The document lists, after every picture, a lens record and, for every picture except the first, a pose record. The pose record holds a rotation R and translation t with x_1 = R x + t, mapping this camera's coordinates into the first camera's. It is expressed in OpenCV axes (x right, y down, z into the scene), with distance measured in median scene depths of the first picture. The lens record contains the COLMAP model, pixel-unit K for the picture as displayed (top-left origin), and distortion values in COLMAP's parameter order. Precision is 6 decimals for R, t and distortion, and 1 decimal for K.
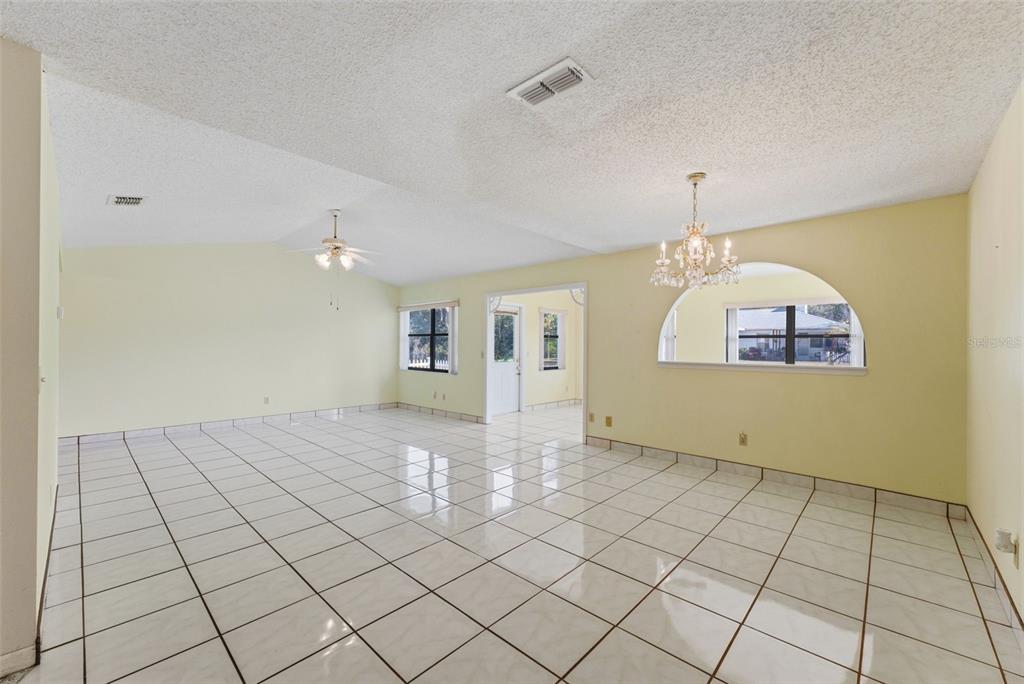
lens RADIAL K [[408.5, 0, 501.2], [0, 408.5, 347.0], [0, 0, 1]] dist [0.000153, 0.000188]
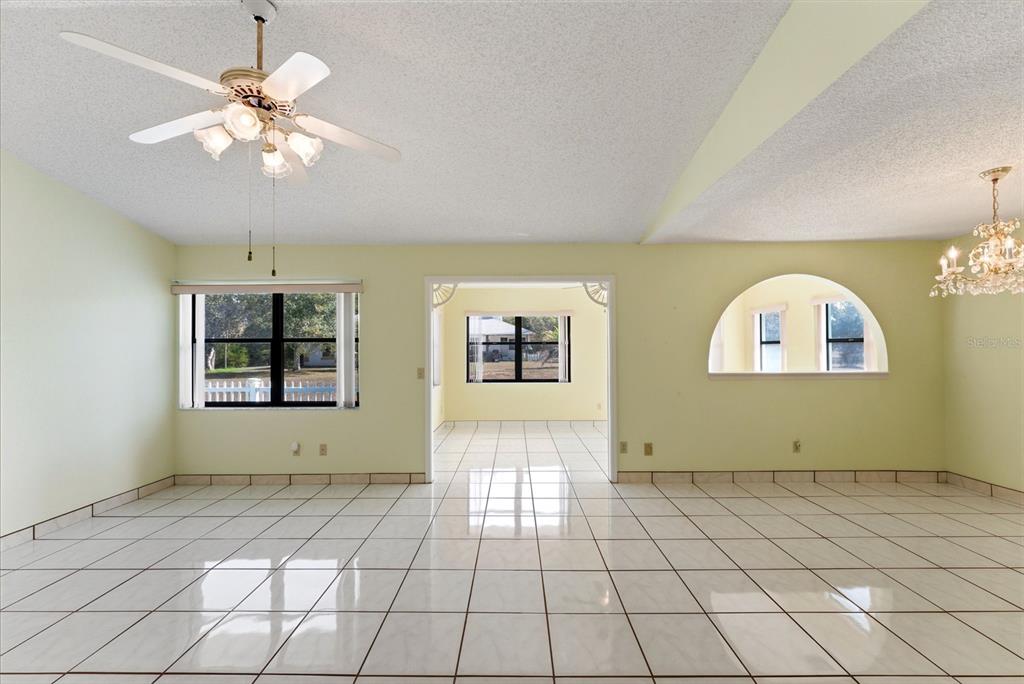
lens RADIAL K [[408.5, 0, 510.0], [0, 408.5, 343.0], [0, 0, 1]] dist [0.000153, 0.000188]
pose [[0.722953, 0.002584, 0.690893, -0.460803], [0.012204, 0.999789, -0.016509, -0.018115], [-0.690790, 0.020367, 0.722769, 0.546971]]
